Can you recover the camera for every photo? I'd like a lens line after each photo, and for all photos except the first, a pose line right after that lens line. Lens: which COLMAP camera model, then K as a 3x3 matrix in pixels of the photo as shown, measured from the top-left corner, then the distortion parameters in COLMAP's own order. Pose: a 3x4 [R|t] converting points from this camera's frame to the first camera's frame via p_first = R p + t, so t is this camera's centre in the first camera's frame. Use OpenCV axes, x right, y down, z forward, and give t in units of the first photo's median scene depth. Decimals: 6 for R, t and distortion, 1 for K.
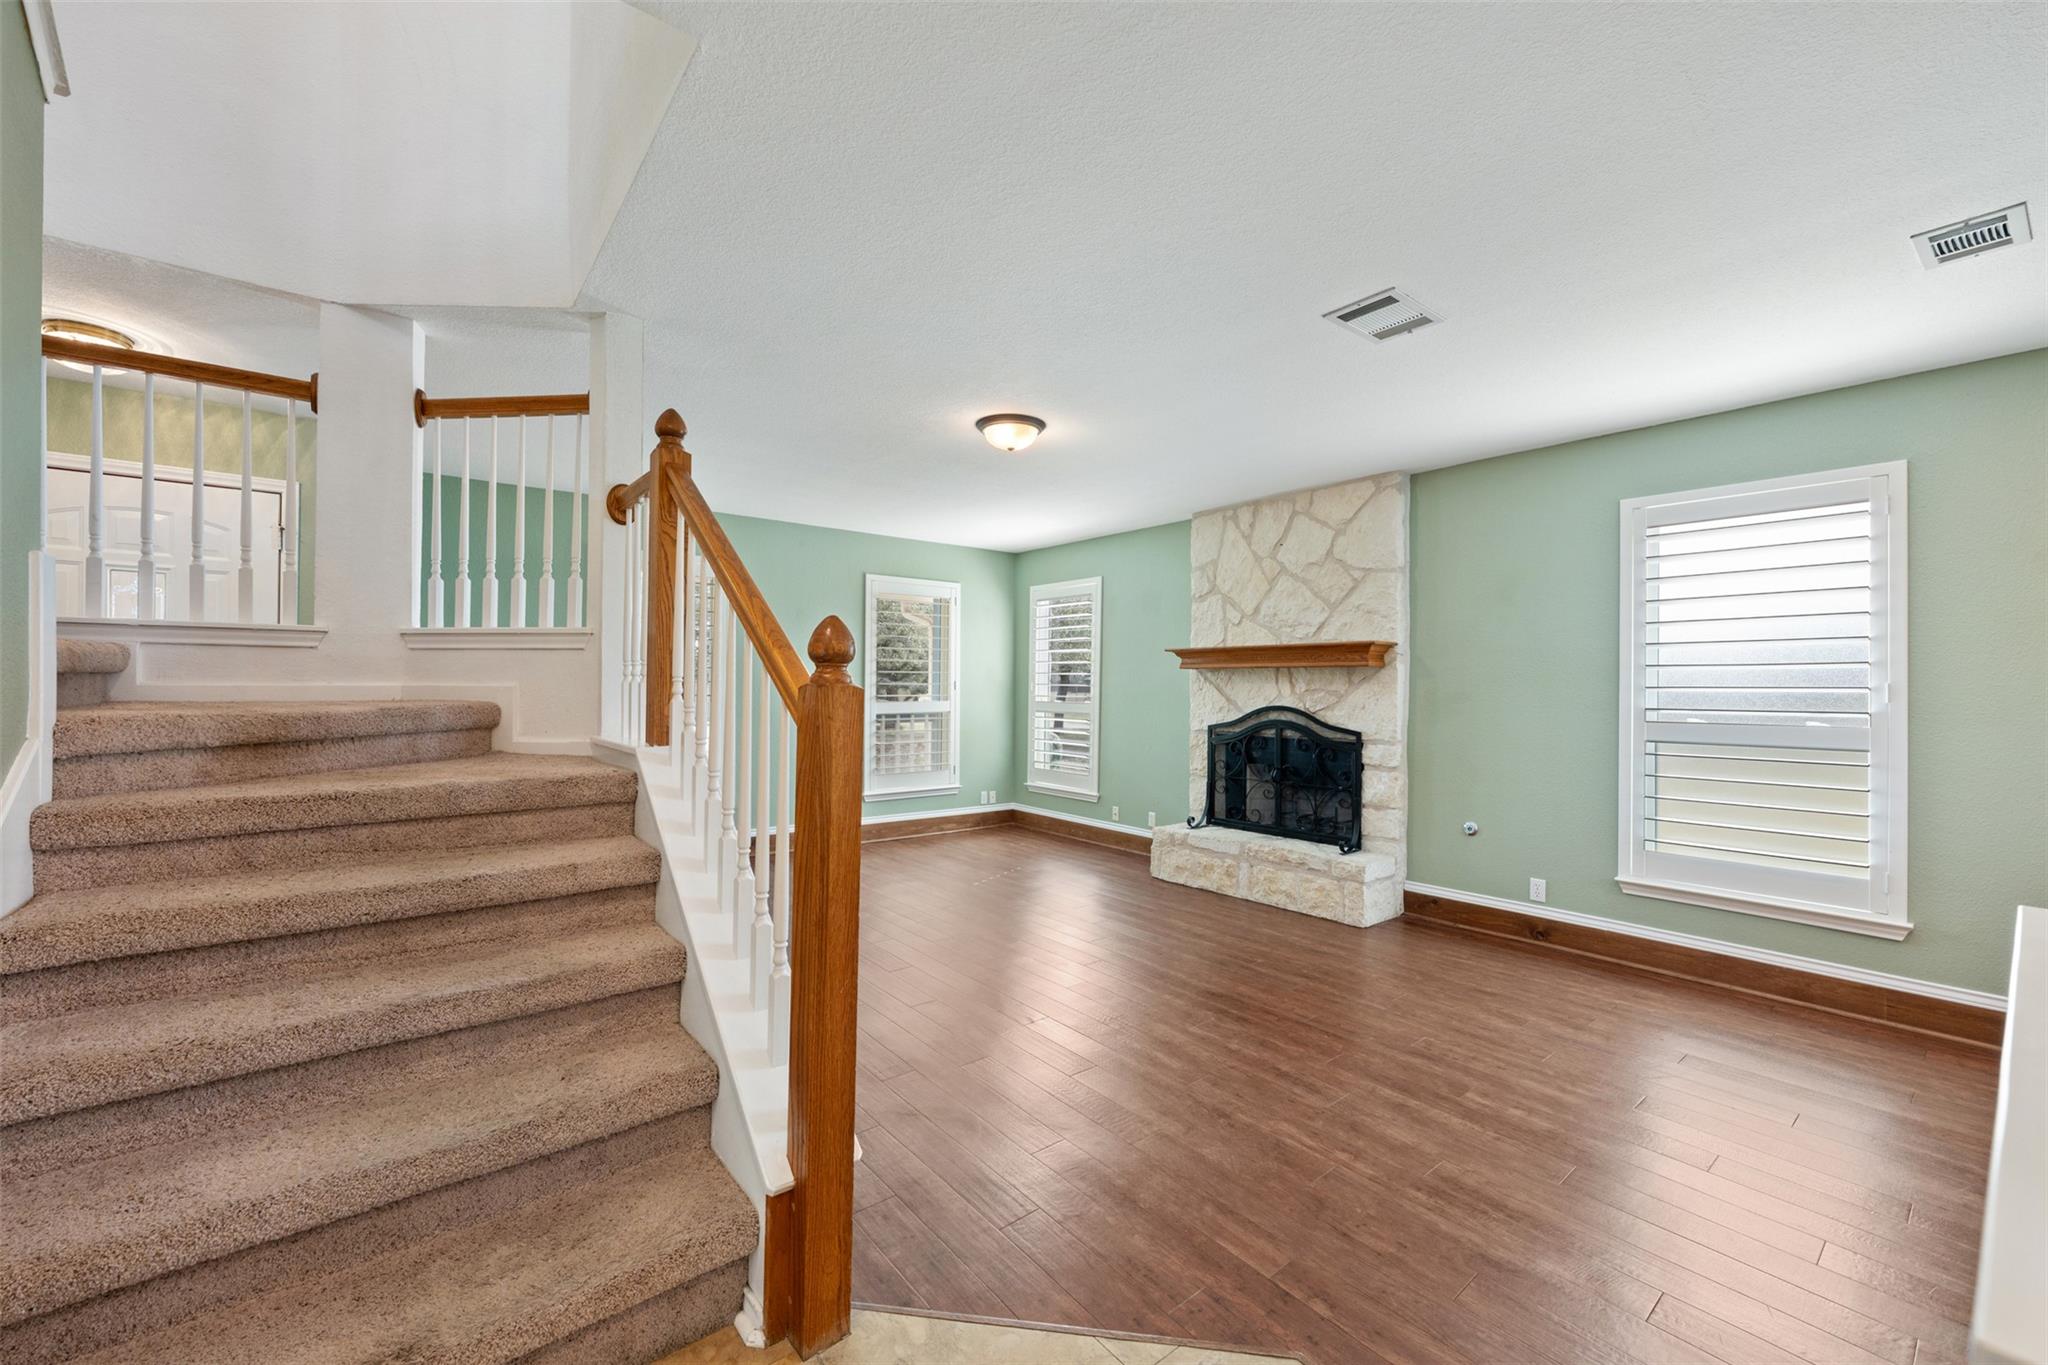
lens RADIAL K [[807.1, 0, 1024.1], [0, 807.1, 678.8], [0, 0, 1]] dist [-0.003846, -0.000043]
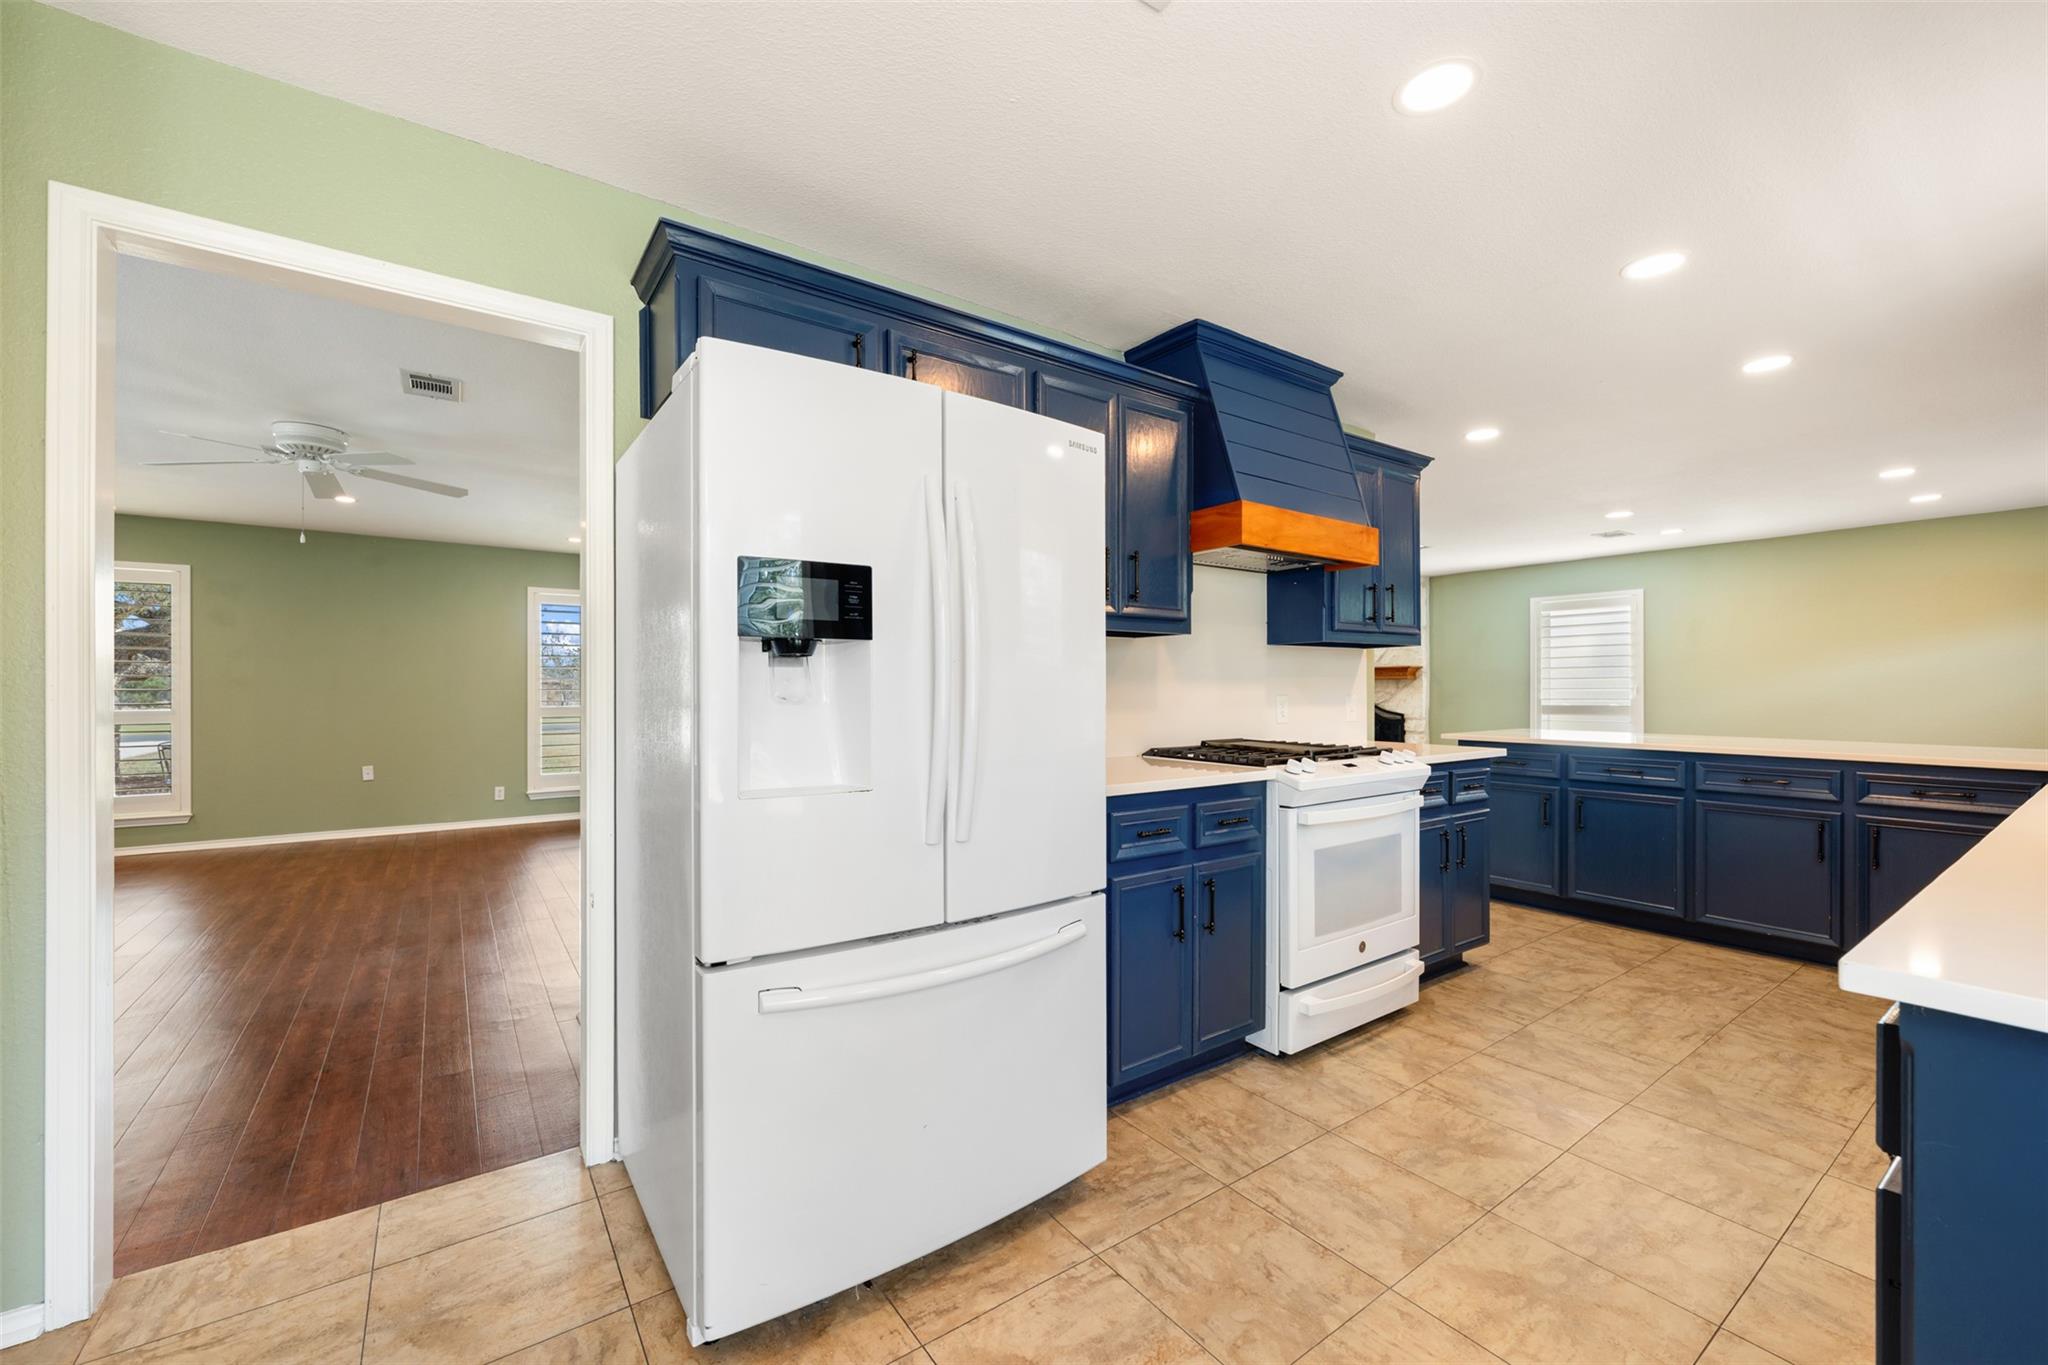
lens RADIAL K [[807.1, 0, 1018.6], [0, 807.1, 679.0], [0, 0, 1]] dist [-0.003846, -0.000043]
pose [[0.998517, -0.011022, -0.053310, -0.357596], [0.010636, 0.999915, -0.007523, -0.009808], [0.053389, 0.006945, 0.998550, -0.876577]]
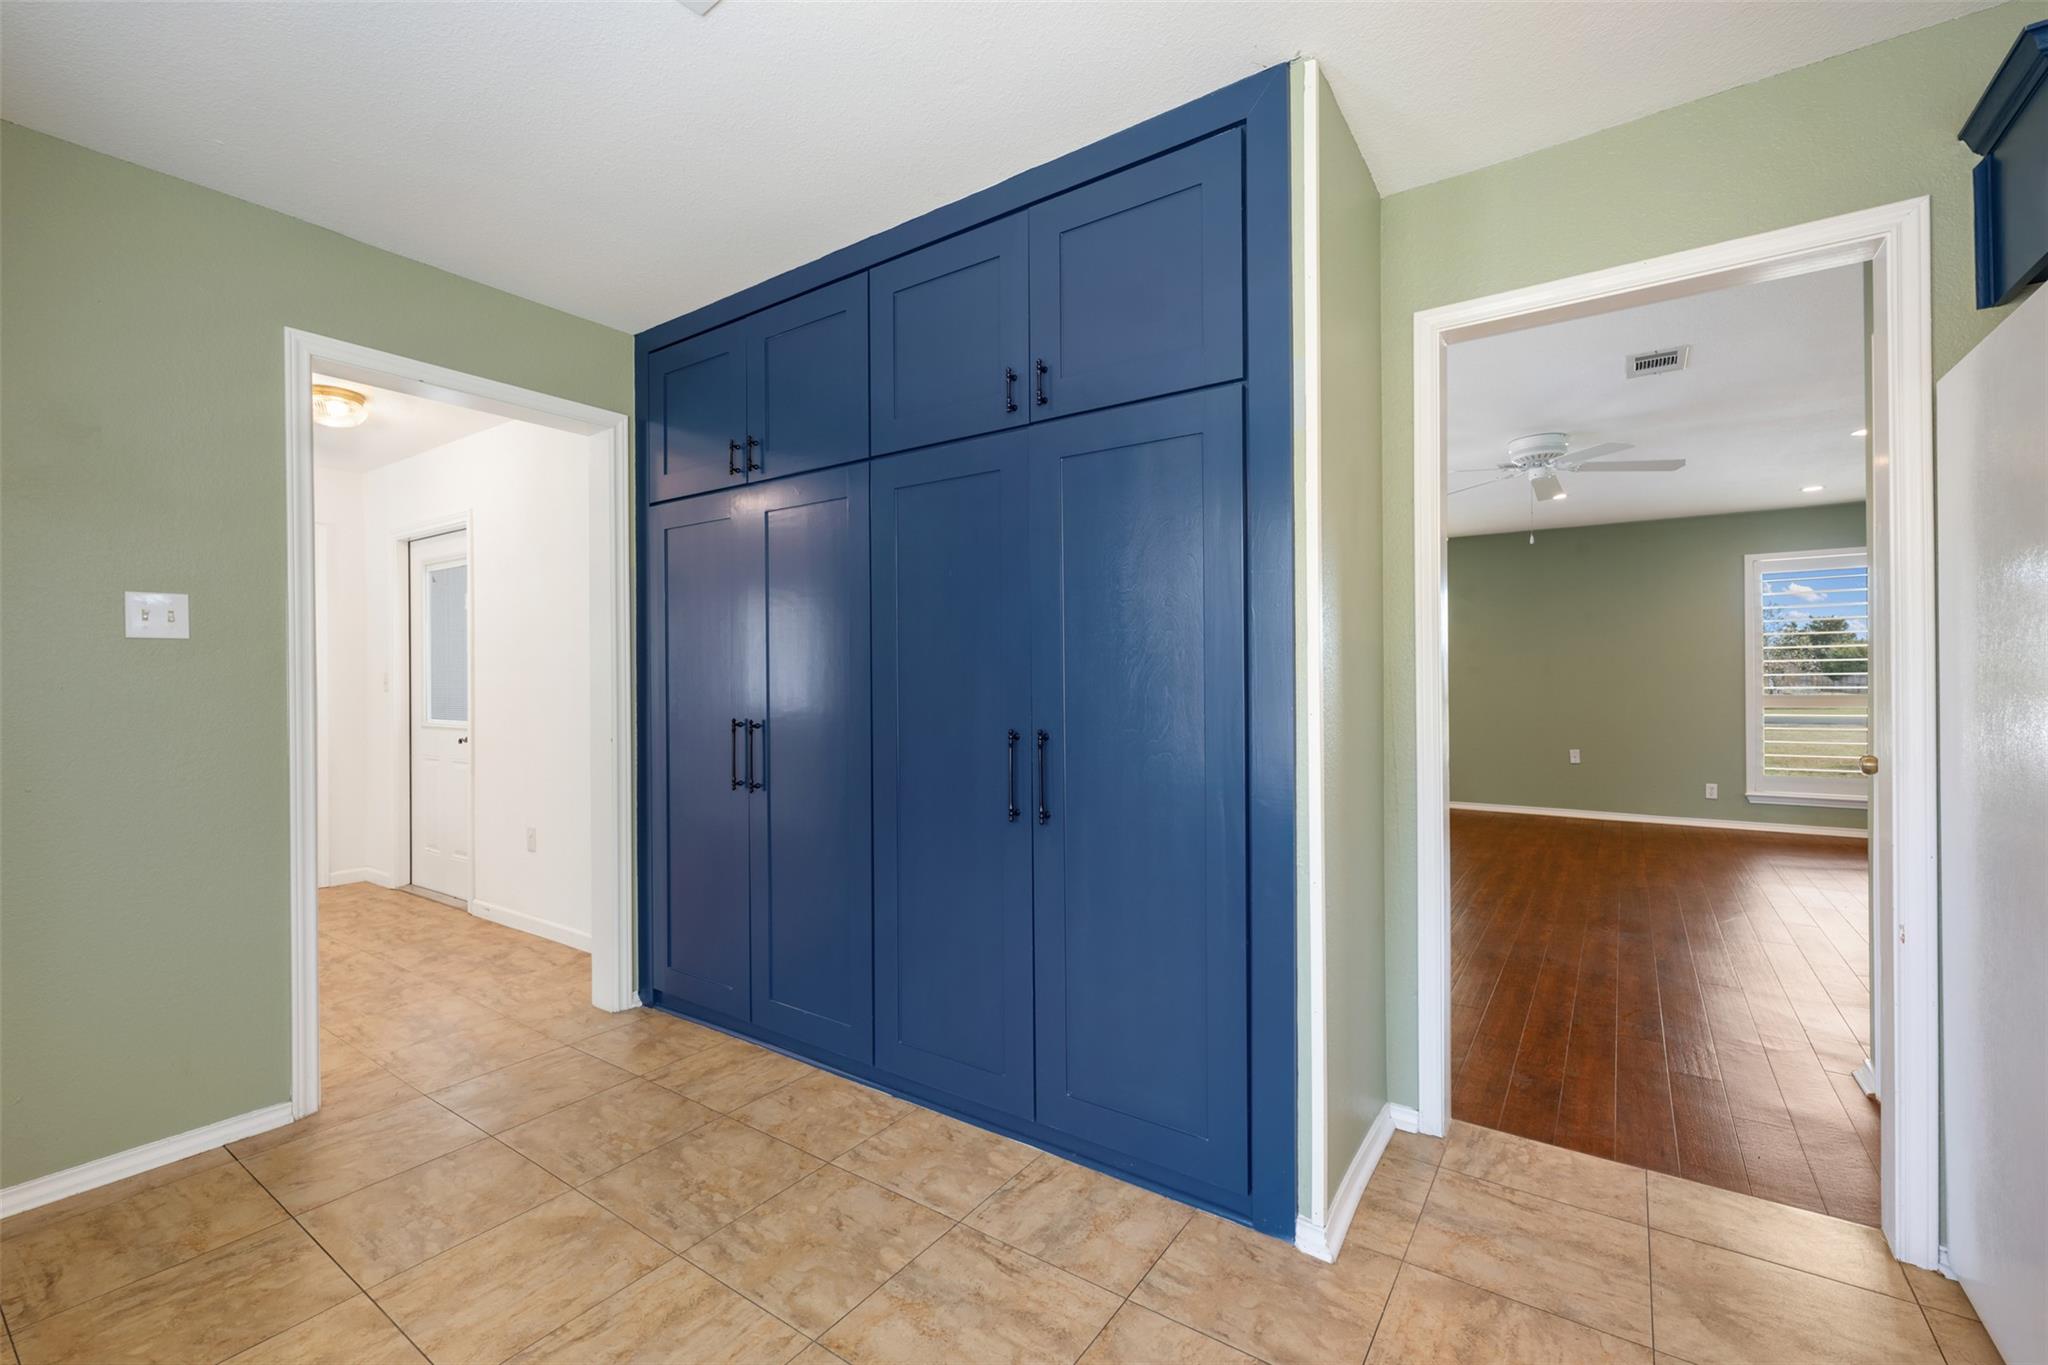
lens RADIAL K [[862.4, 0, 1028.6], [0, 862.4, 679.3], [0, 0, 1]] dist [-0.001961, 0.000358]
pose [[0.290552, -0.012293, -0.956780, -0.358865], [0.015138, 0.999851, -0.008249, -0.009758], [0.956739, -0.012087, 0.290695, -0.888950]]
